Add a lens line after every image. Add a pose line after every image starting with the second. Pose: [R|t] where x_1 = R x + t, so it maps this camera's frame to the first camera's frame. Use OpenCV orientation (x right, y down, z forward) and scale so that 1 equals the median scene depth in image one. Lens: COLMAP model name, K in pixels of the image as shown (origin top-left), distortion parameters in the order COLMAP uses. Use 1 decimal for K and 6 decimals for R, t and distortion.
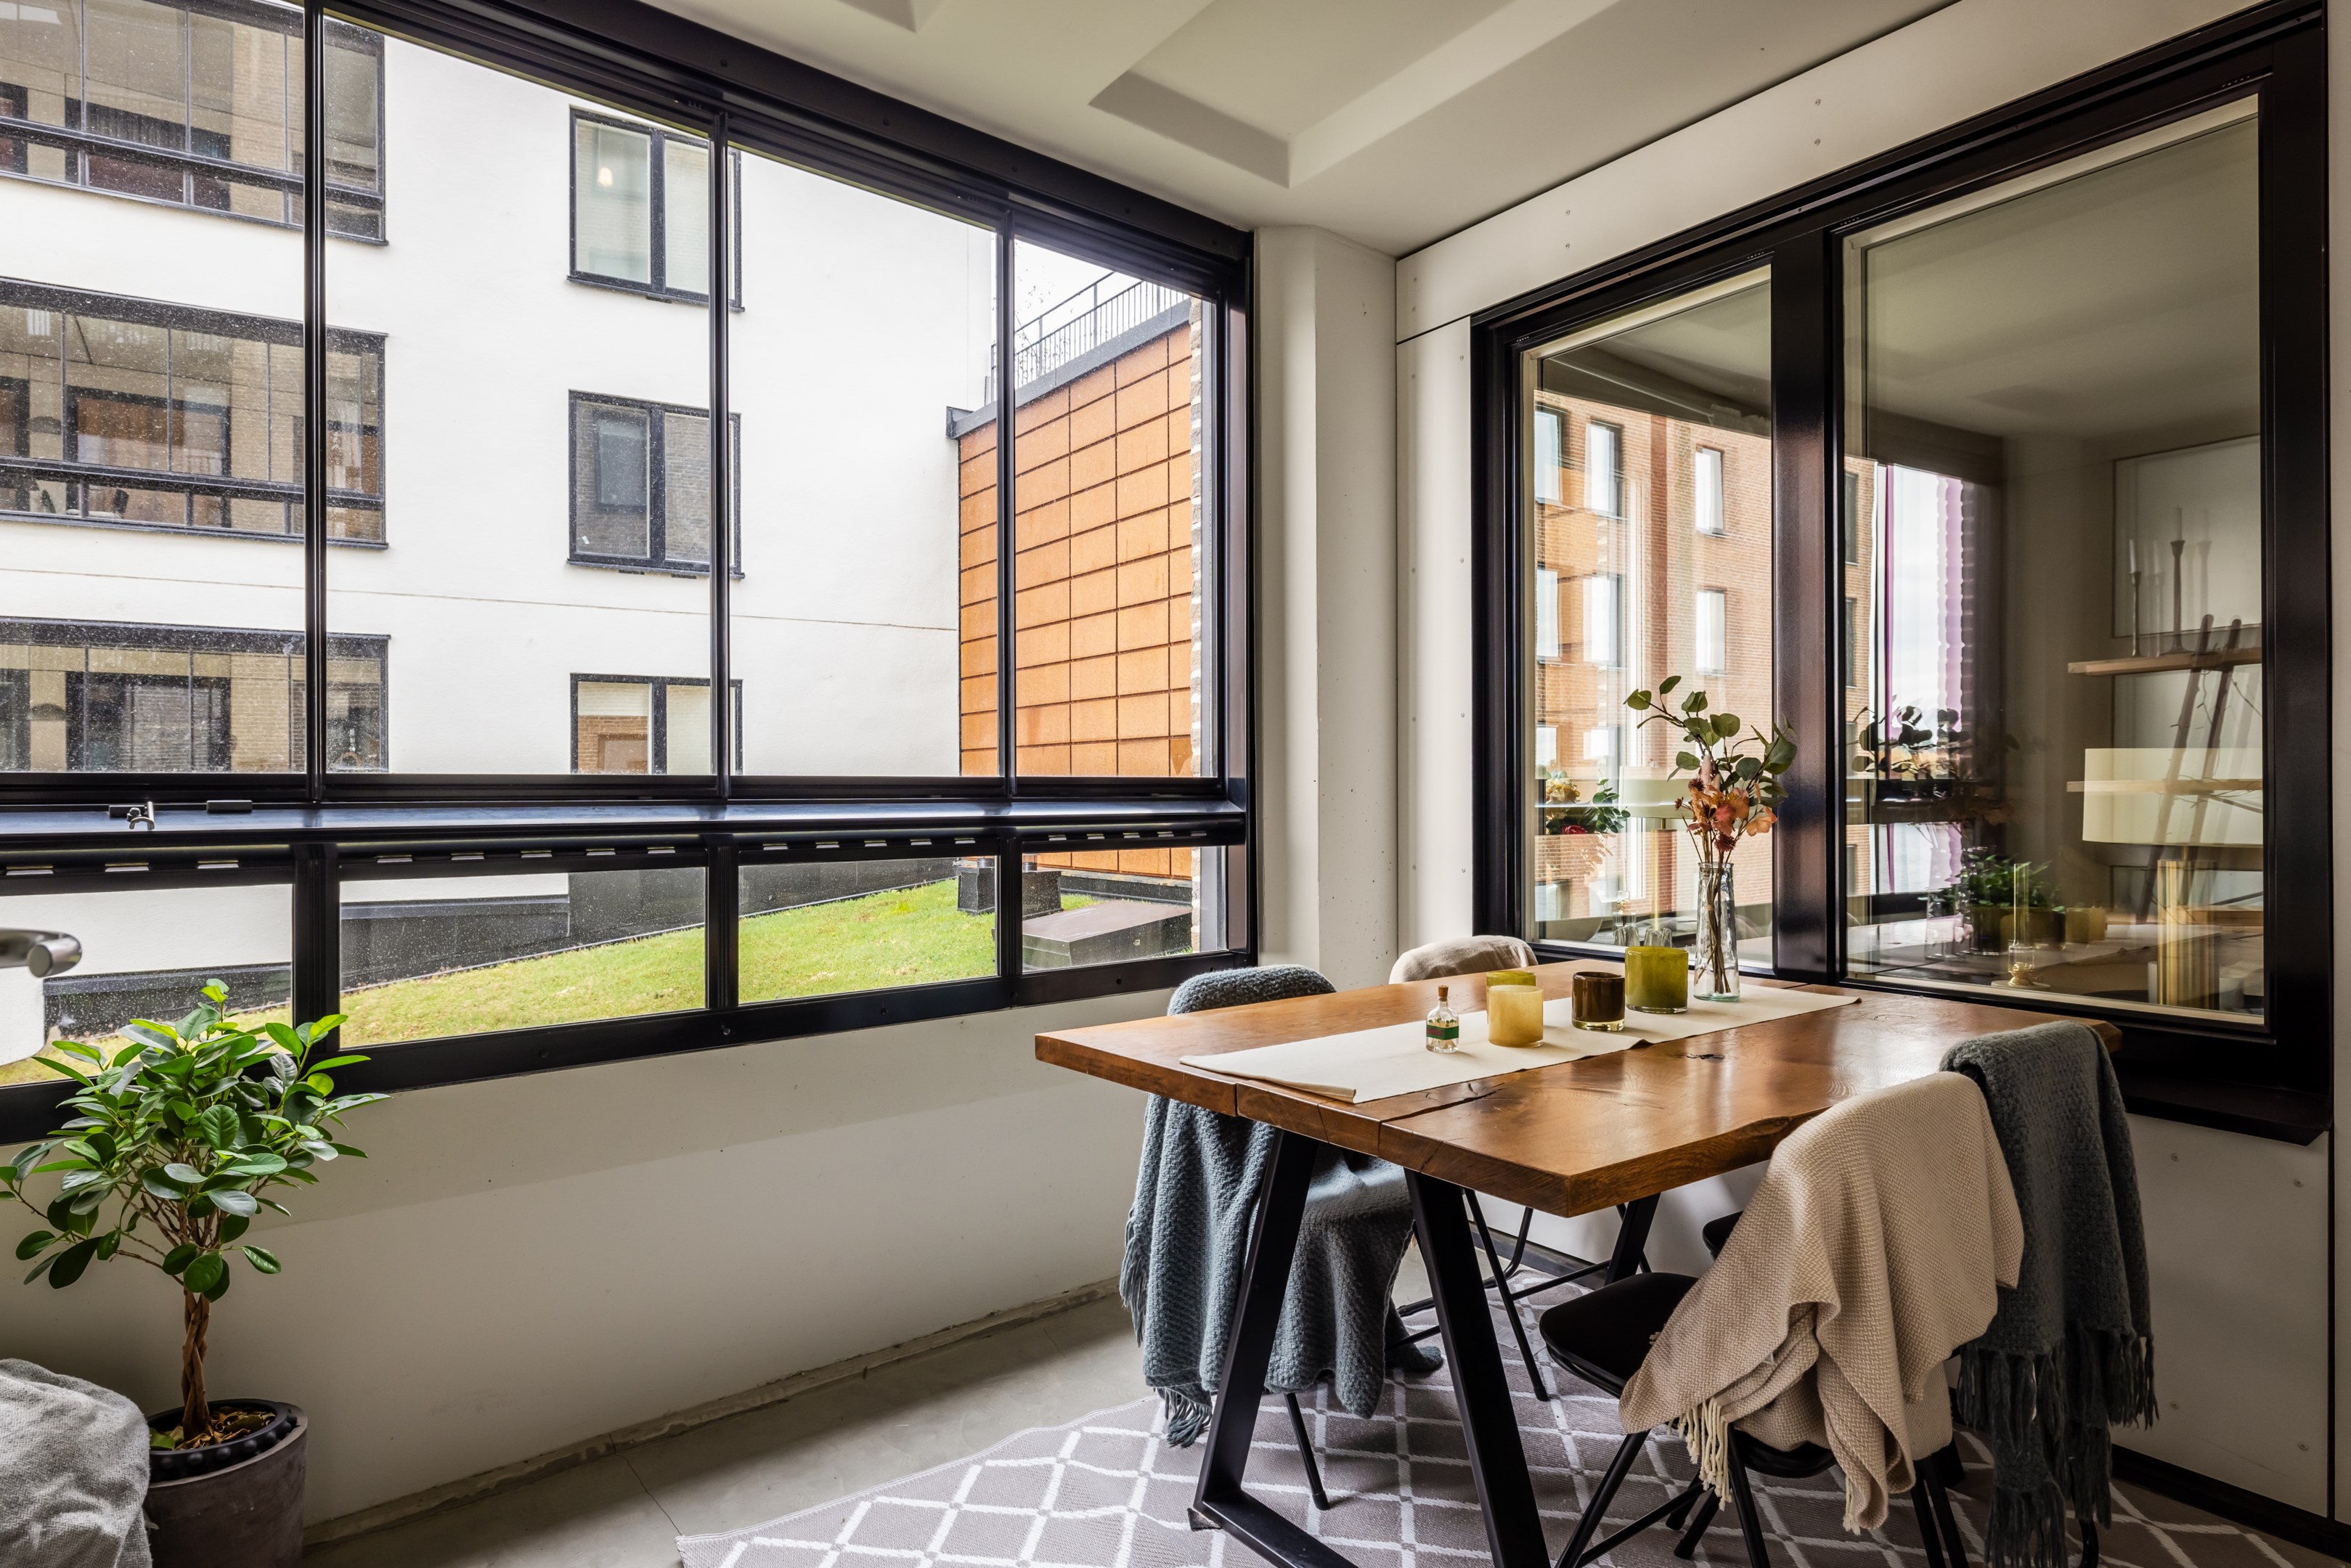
lens RADIAL K [[1309.6, 0, 1186.5], [0, 1309.6, 794.0], [0, 0, 1]] dist [0.002382, -0.002361]
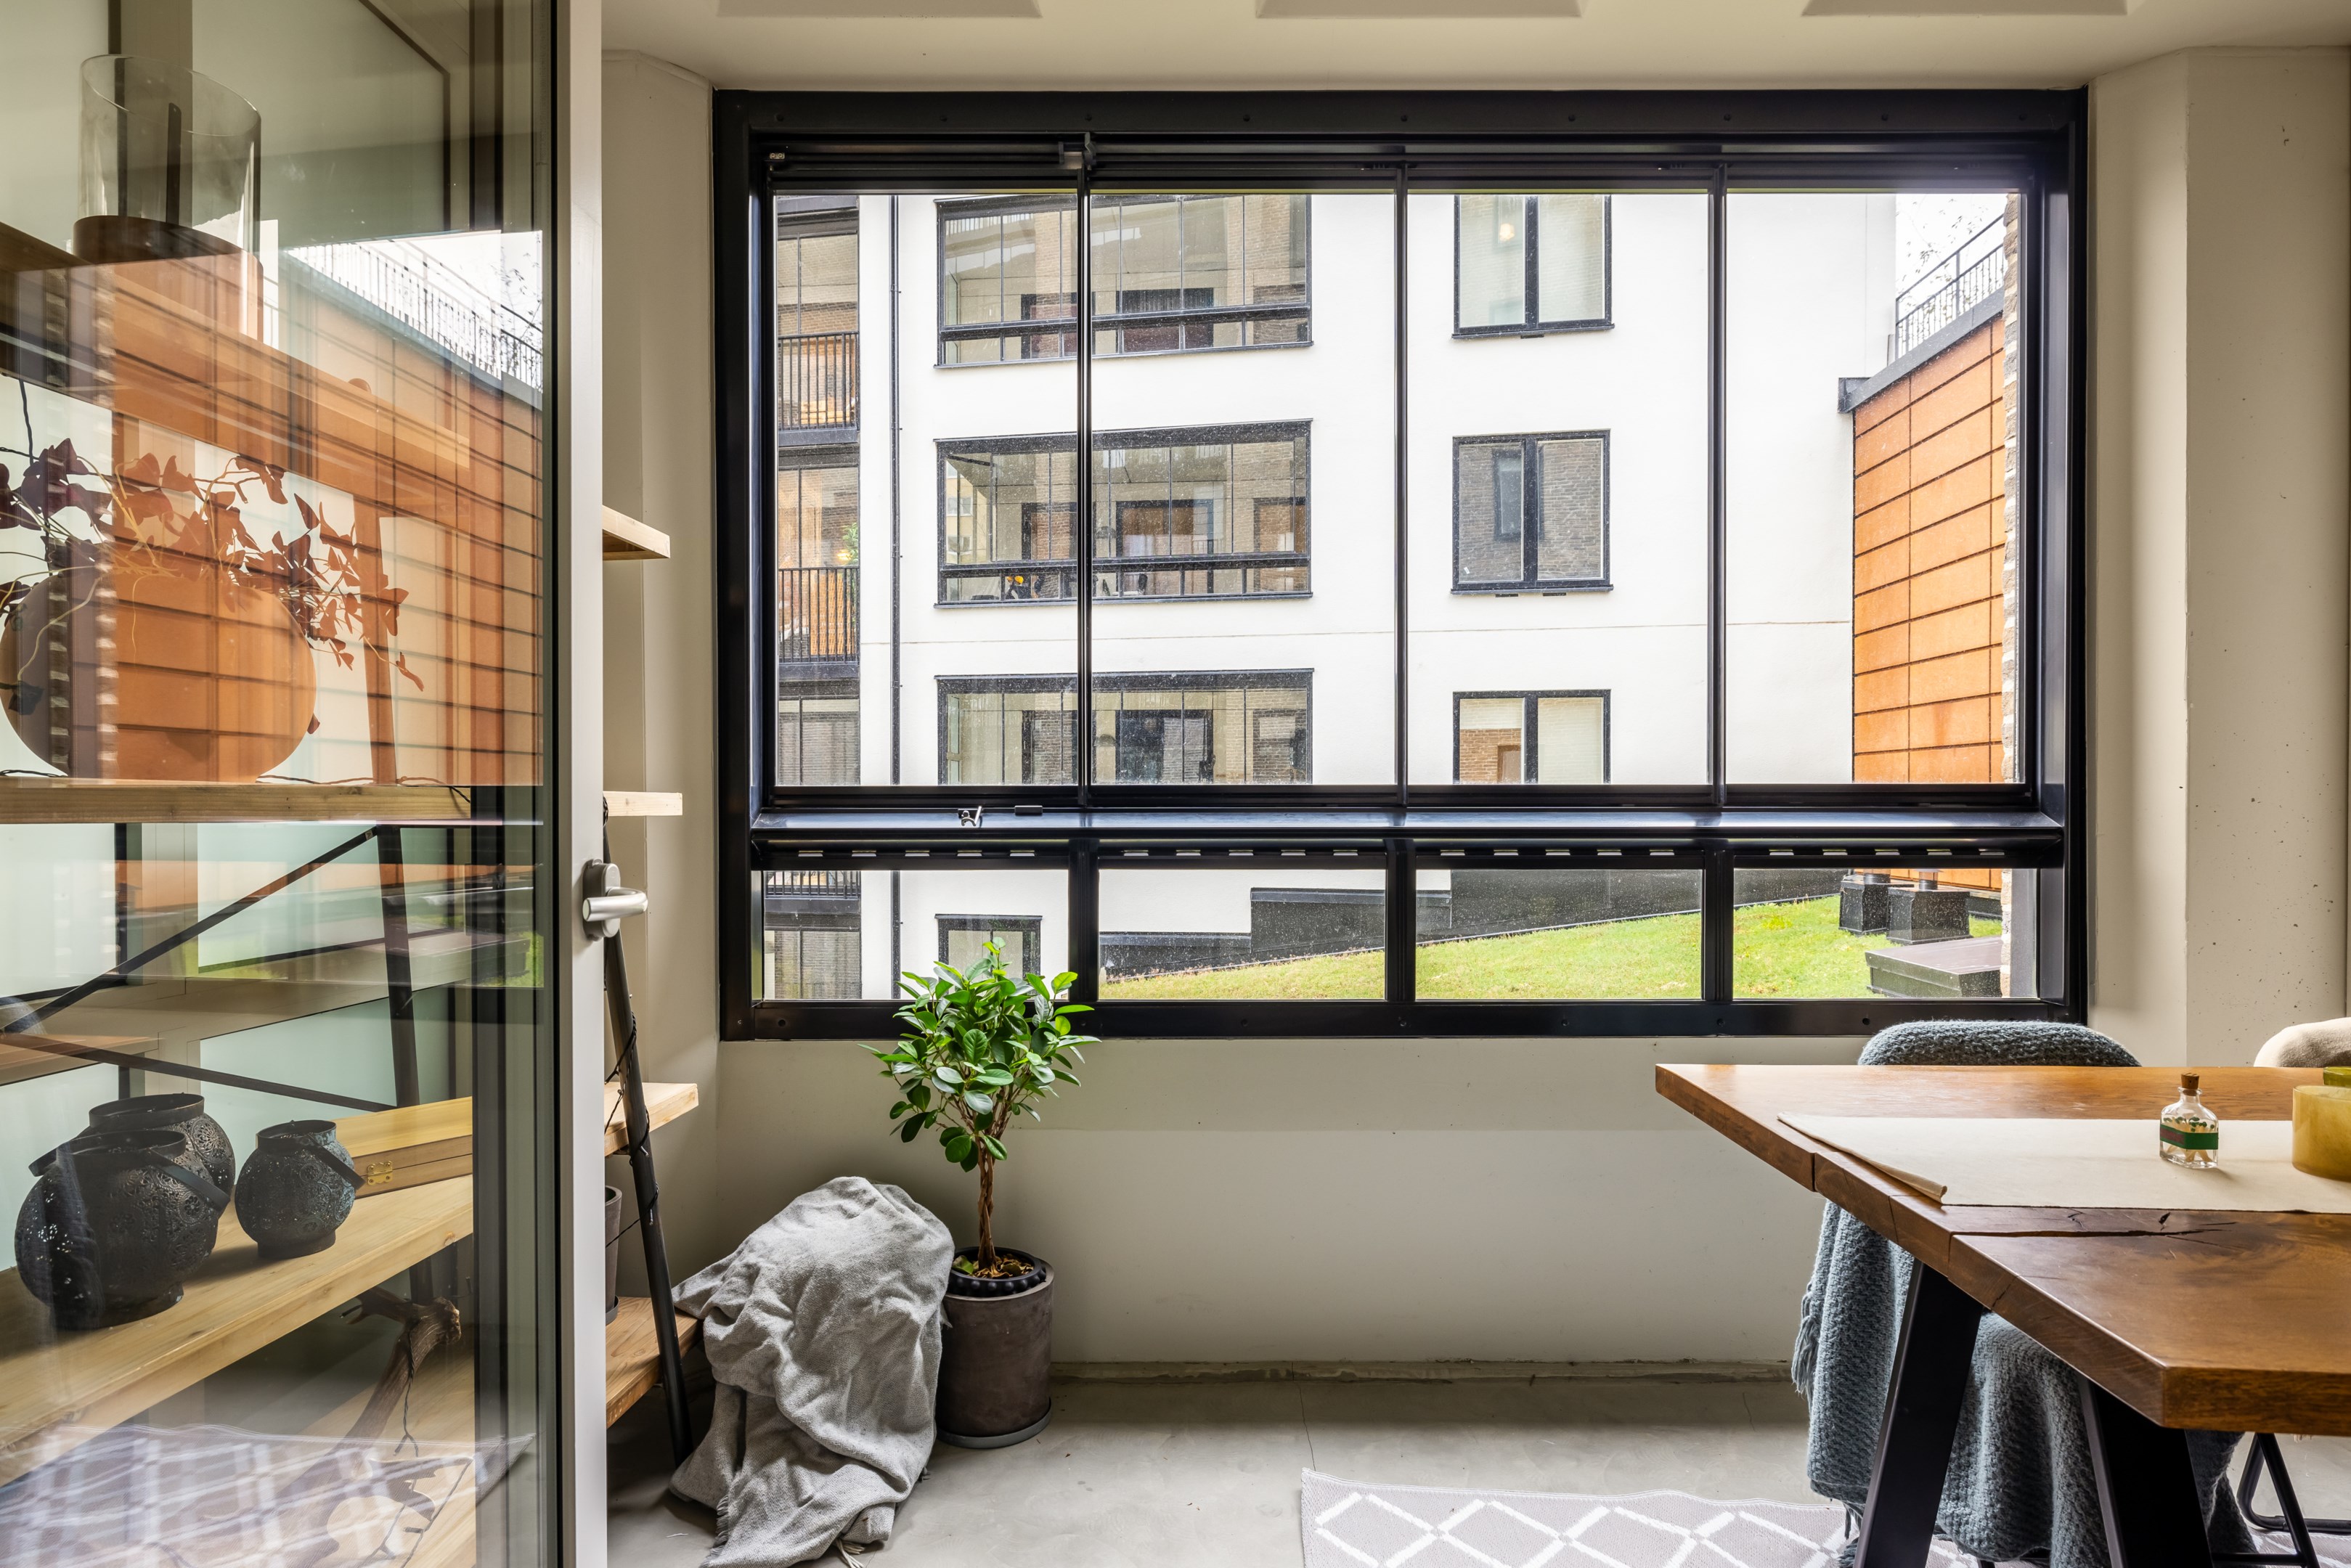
lens RADIAL K [[1261.6, 0, 1137.9], [0, 1261.6, 809.4], [0, 0, 1]] dist [-0.000932, -0.001577]
pose [[0.755471, 0.007353, -0.655141, 0.145010], [-0.002685, 0.999963, 0.008126, -0.001671], [0.655177, -0.004380, 0.755463, 0.069646]]
